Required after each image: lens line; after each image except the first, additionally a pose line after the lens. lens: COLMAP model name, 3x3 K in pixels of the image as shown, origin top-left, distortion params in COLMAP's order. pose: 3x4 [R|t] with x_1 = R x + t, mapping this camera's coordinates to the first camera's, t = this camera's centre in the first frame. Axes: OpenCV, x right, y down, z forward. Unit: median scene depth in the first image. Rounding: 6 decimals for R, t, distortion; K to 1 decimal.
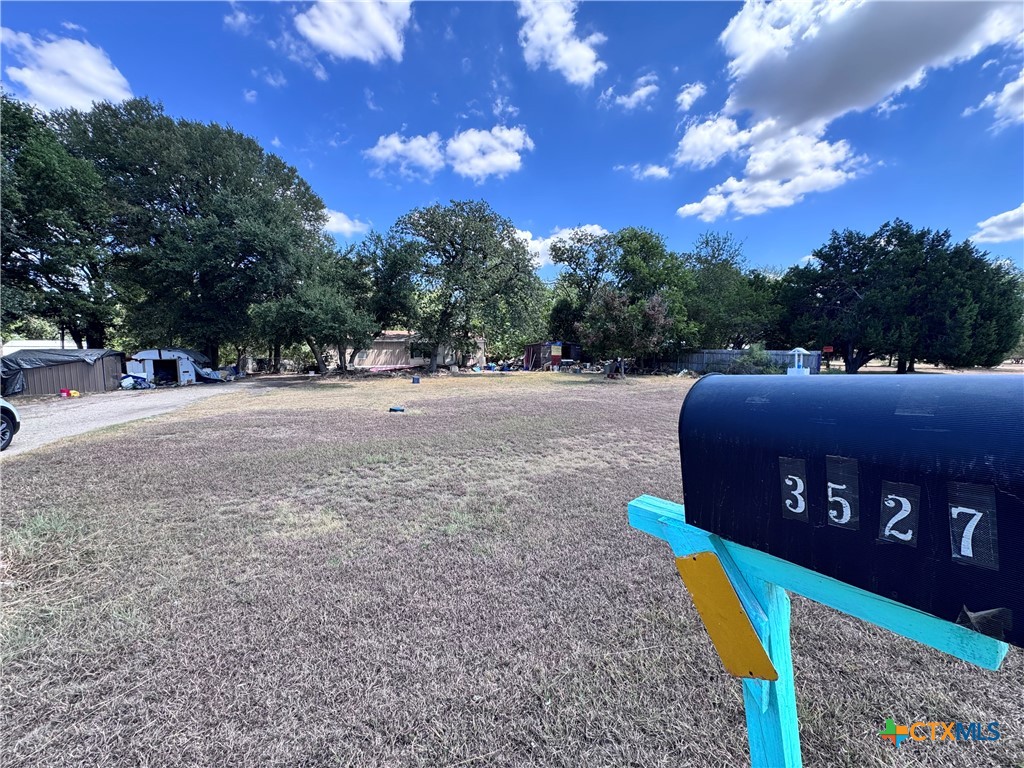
lens RADIAL K [[410.8, 0, 502.0], [0, 410.8, 426.4], [0, 0, 1]] dist [-0.000819, 0.000828]
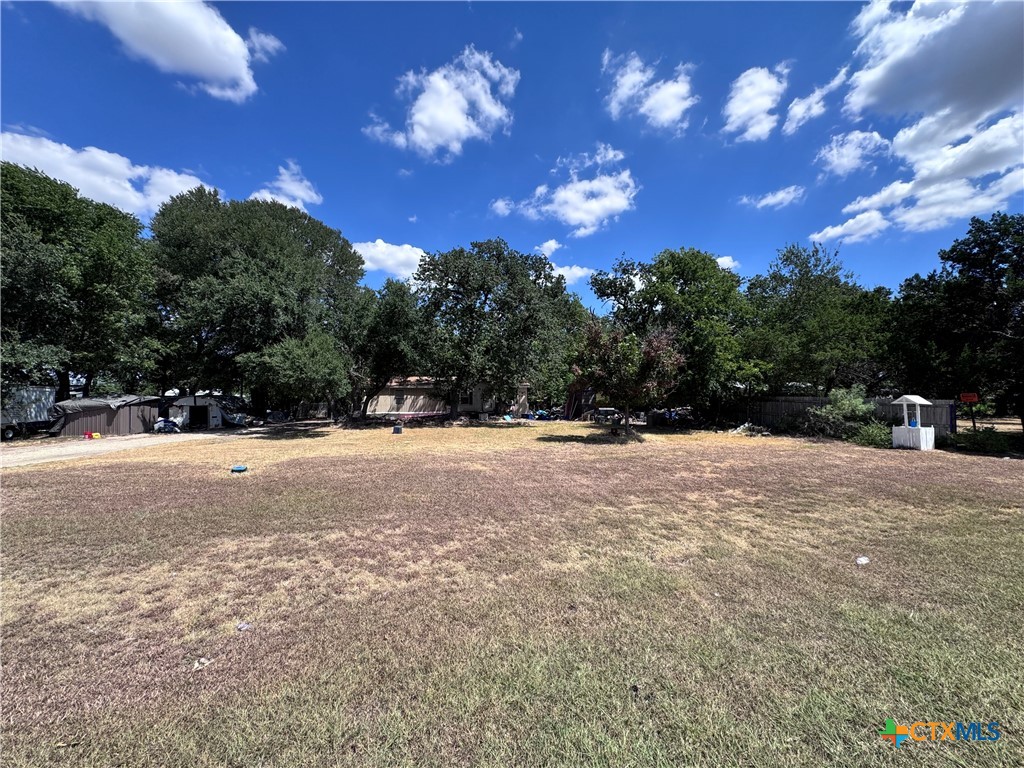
lens RADIAL K [[410.8, 0, 524.1], [0, 410.8, 407.8], [0, 0, 1]] dist [-0.000819, 0.000828]
pose [[0.952032, 0.009547, -0.305851, 0.342243], [-0.053744, 0.989193, -0.136413, -0.051831], [0.301243, 0.146307, 0.942256, 0.217363]]
